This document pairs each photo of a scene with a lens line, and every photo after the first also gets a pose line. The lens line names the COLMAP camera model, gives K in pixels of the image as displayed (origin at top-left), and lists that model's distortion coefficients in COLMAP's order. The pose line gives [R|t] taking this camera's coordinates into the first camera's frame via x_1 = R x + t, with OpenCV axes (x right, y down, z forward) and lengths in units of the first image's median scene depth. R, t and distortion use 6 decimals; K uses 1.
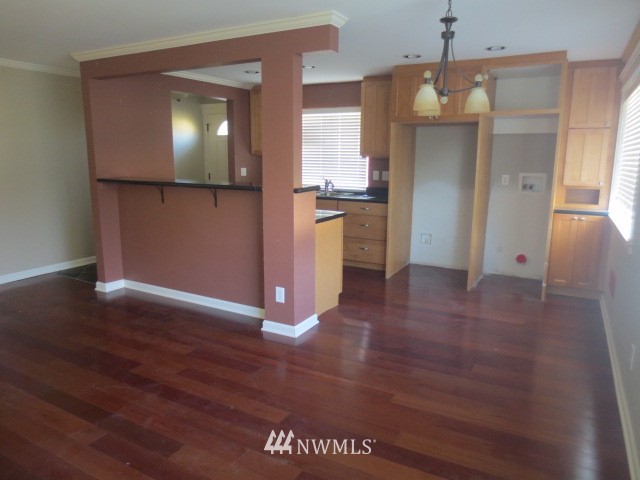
lens RADIAL K [[452.4, 0, 321.5], [0, 452.4, 240.3], [0, 0, 1]] dist [-0.036129, 0.018329]
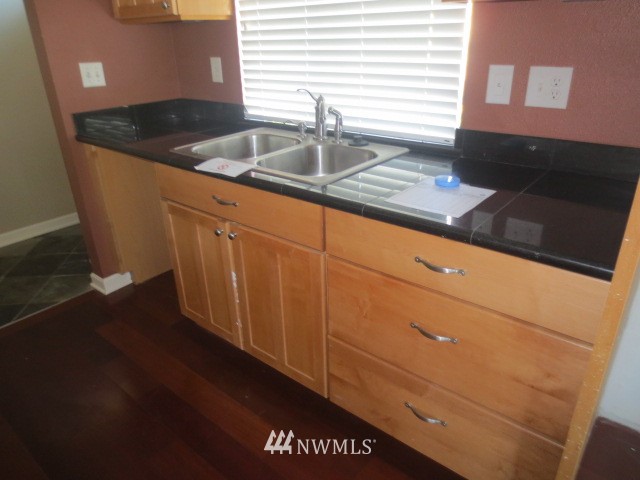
lens RADIAL K [[452.4, 0, 319.6], [0, 452.4, 237.5], [0, 0, 1]] dist [-0.036129, 0.018329]
pose [[0.981927, 0.046098, -0.183563, 0.087897], [-0.001730, 0.972030, 0.234852, -0.143495], [0.189254, -0.230290, 0.954541, 0.875444]]
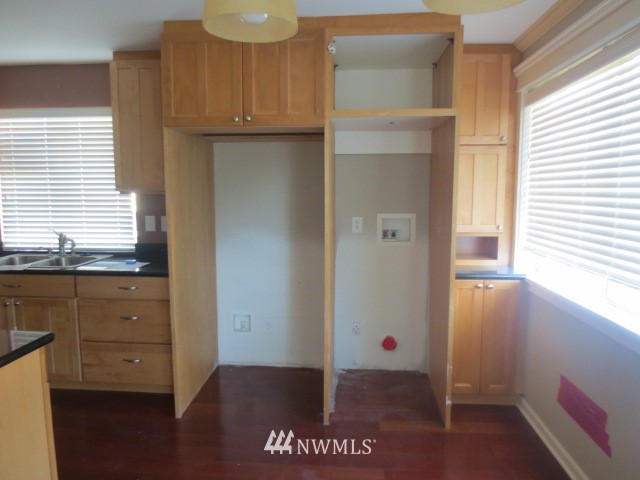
lens RADIAL K [[452.4, 0, 318.7], [0, 452.4, 241.0], [0, 0, 1]] dist [-0.036129, 0.018329]
pose [[0.911025, -0.057427, 0.408332, 0.095566], [0.084634, 0.995213, -0.048862, -0.088105], [-0.403571, 0.079074, 0.911525, 0.451909]]
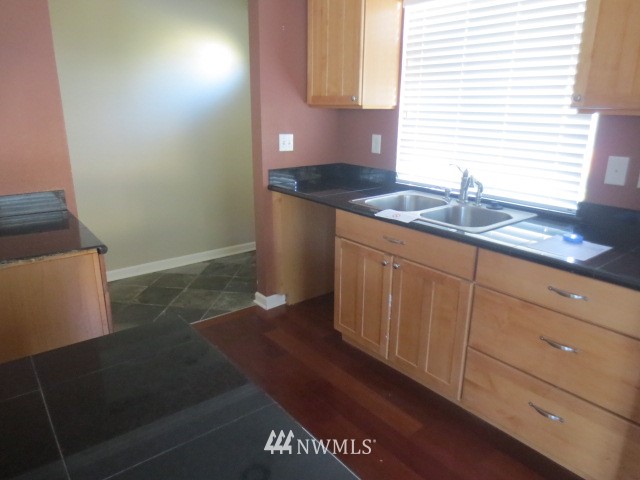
lens RADIAL K [[452.4, 0, 317.9], [0, 452.4, 240.3], [0, 0, 1]] dist [-0.036129, 0.018329]
pose [[0.922110, 0.110142, -0.370921, 0.055859], [-0.073181, 0.990972, 0.112334, -0.137031], [0.379945, -0.076440, 0.921845, 0.740722]]
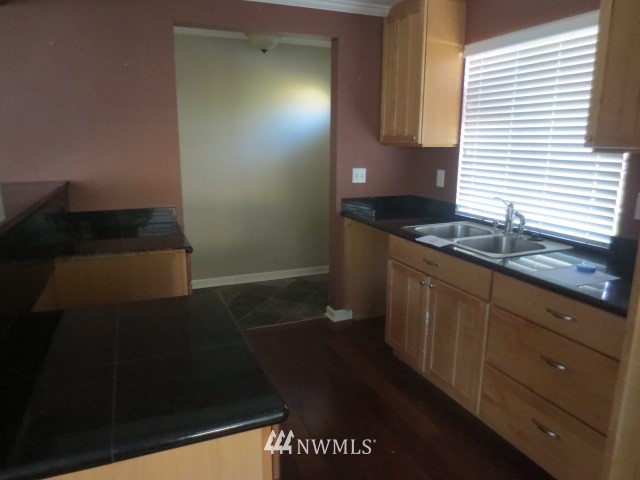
lens RADIAL K [[452.4, 0, 316.3], [0, 452.4, 236.9], [0, 0, 1]] dist [-0.036129, 0.018329]
pose [[0.782752, 0.127311, -0.609172, 0.161050], [-0.116658, 0.991517, 0.057318, -0.134492], [0.611302, 0.026199, 0.790964, 0.706890]]
